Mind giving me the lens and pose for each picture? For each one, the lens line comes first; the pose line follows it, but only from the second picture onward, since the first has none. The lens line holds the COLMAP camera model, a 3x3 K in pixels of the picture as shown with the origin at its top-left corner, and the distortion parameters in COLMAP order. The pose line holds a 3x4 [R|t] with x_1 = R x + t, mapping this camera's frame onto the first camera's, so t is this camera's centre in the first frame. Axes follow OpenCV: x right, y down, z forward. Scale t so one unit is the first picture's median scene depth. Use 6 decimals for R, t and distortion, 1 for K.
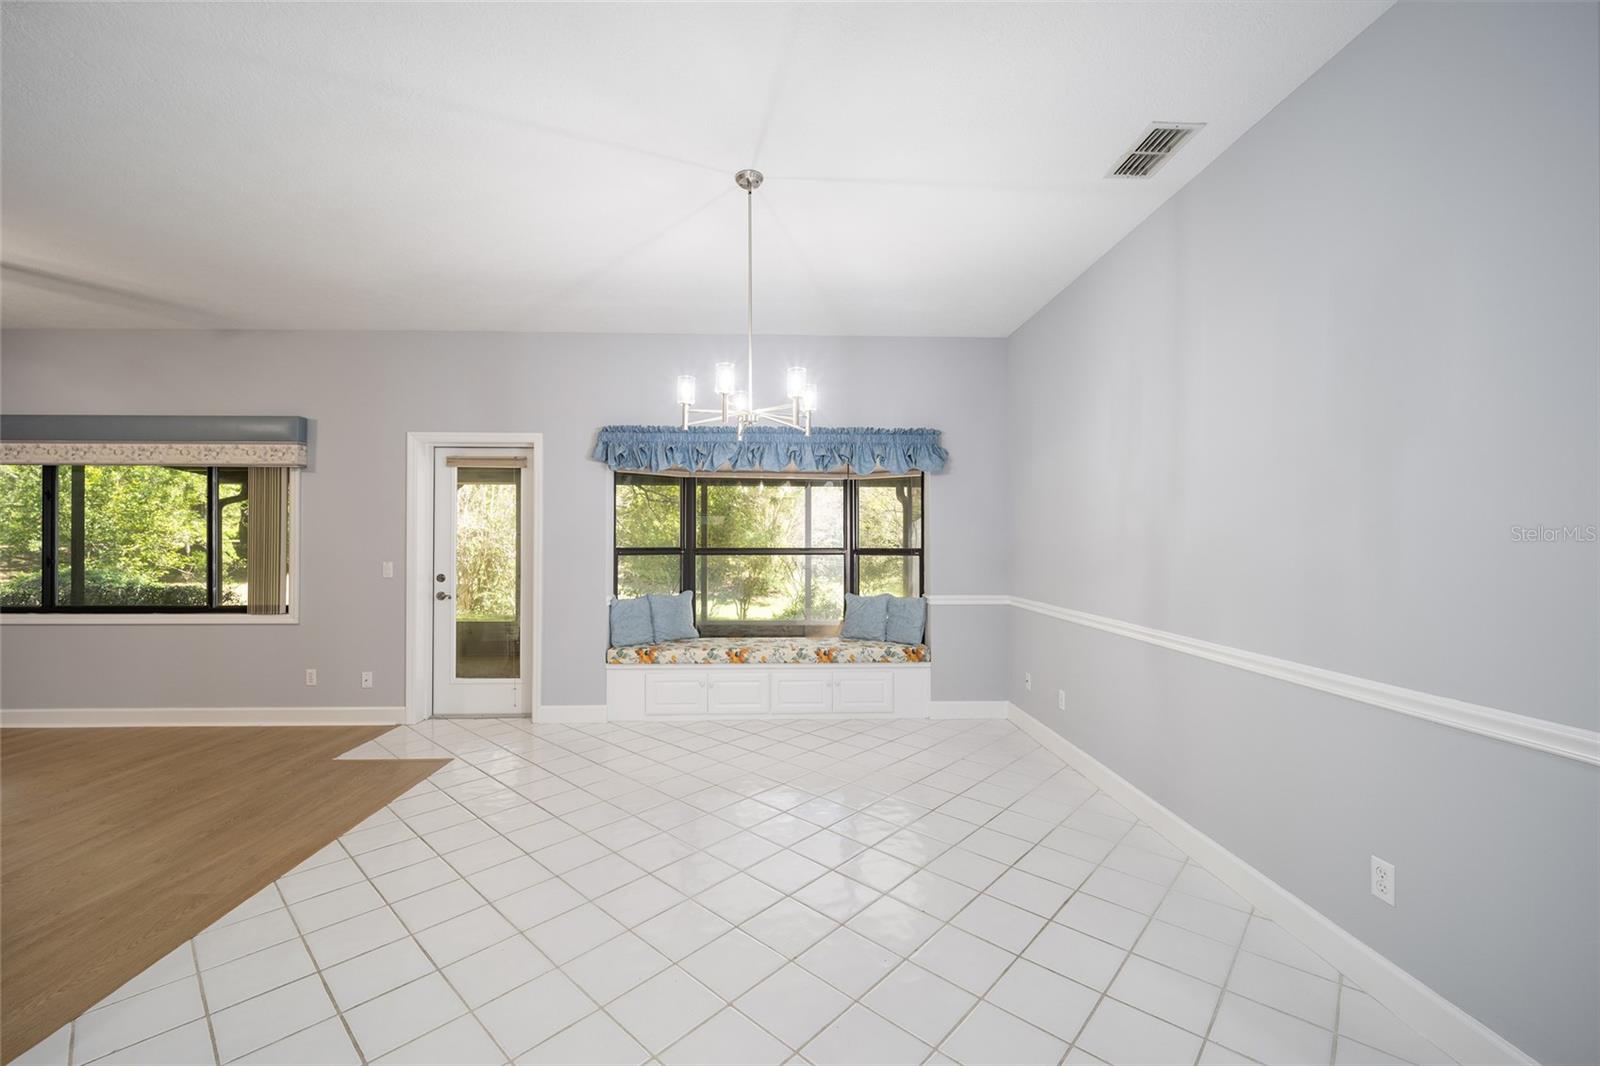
lens RADIAL K [[654.4, 0, 800.0], [0, 654.4, 539.8], [0, 0, 1]] dist [-0.001086, -0.000063]
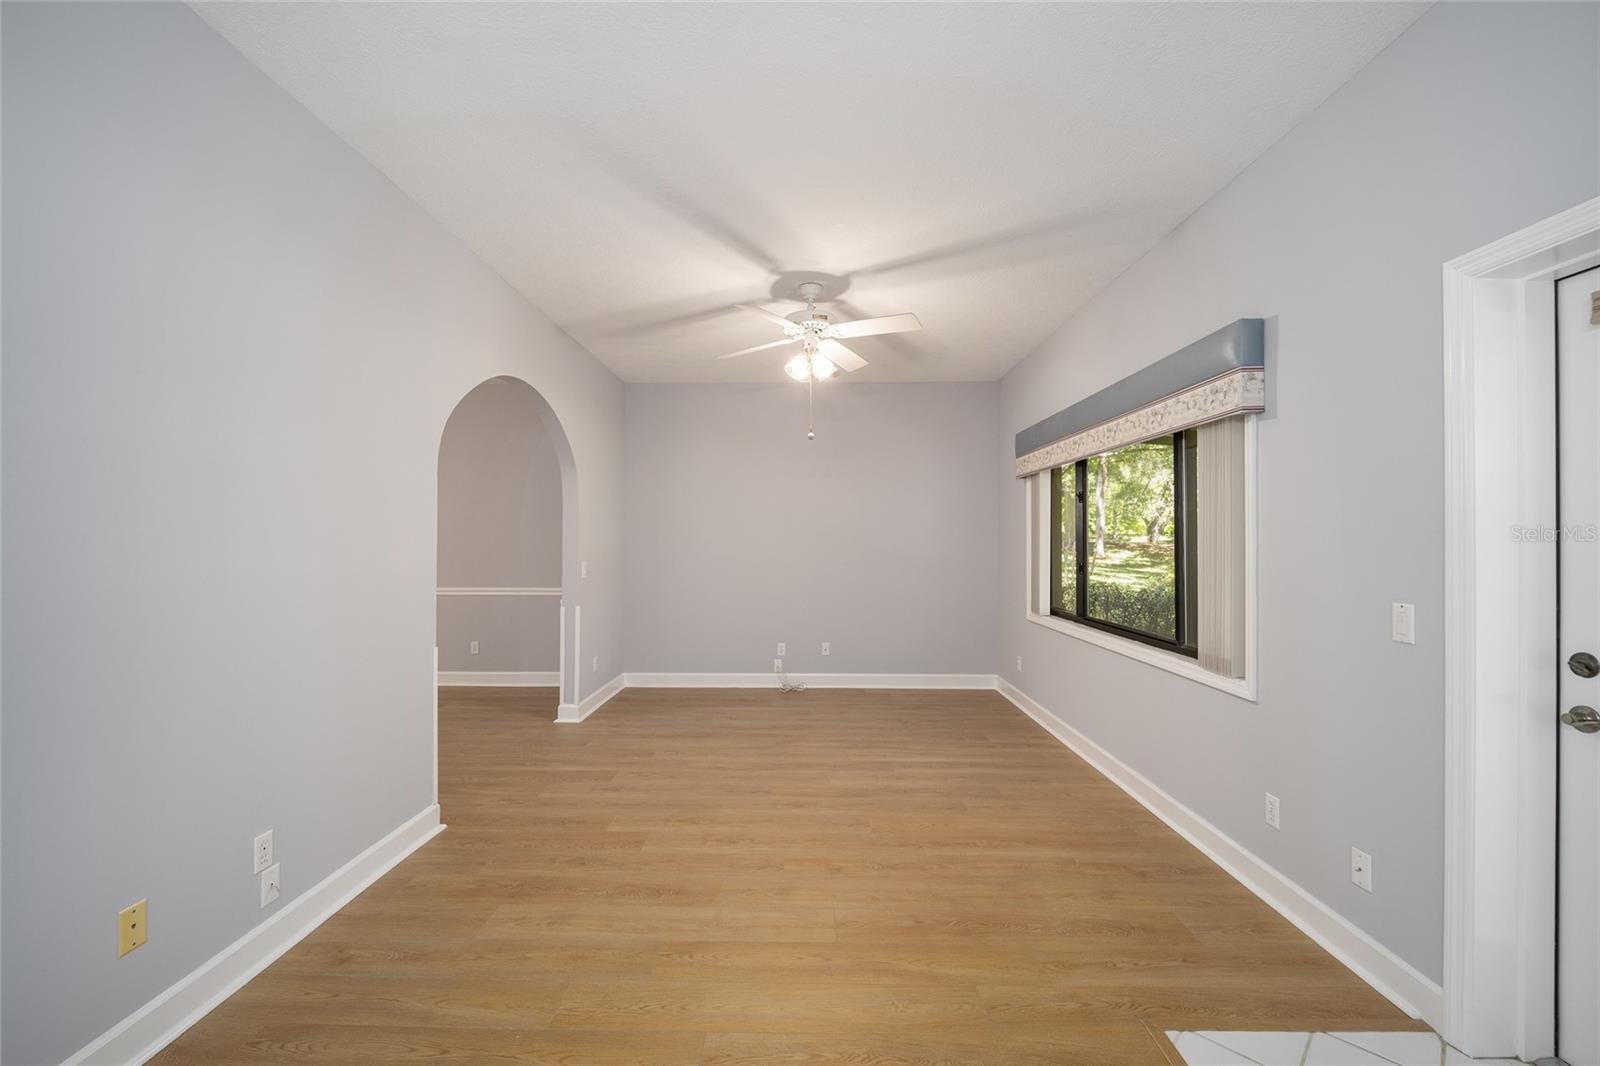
lens RADIAL K [[626.6, 0, 800.0], [0, 626.6, 533.0], [0, 0, 1]] dist [-0.016396, -0.000221]
pose [[-0.060240, -0.012606, -0.998104, -0.228287], [-0.004289, 0.999914, -0.012370, -0.003069], [0.998175, 0.003536, -0.060289, 0.652948]]
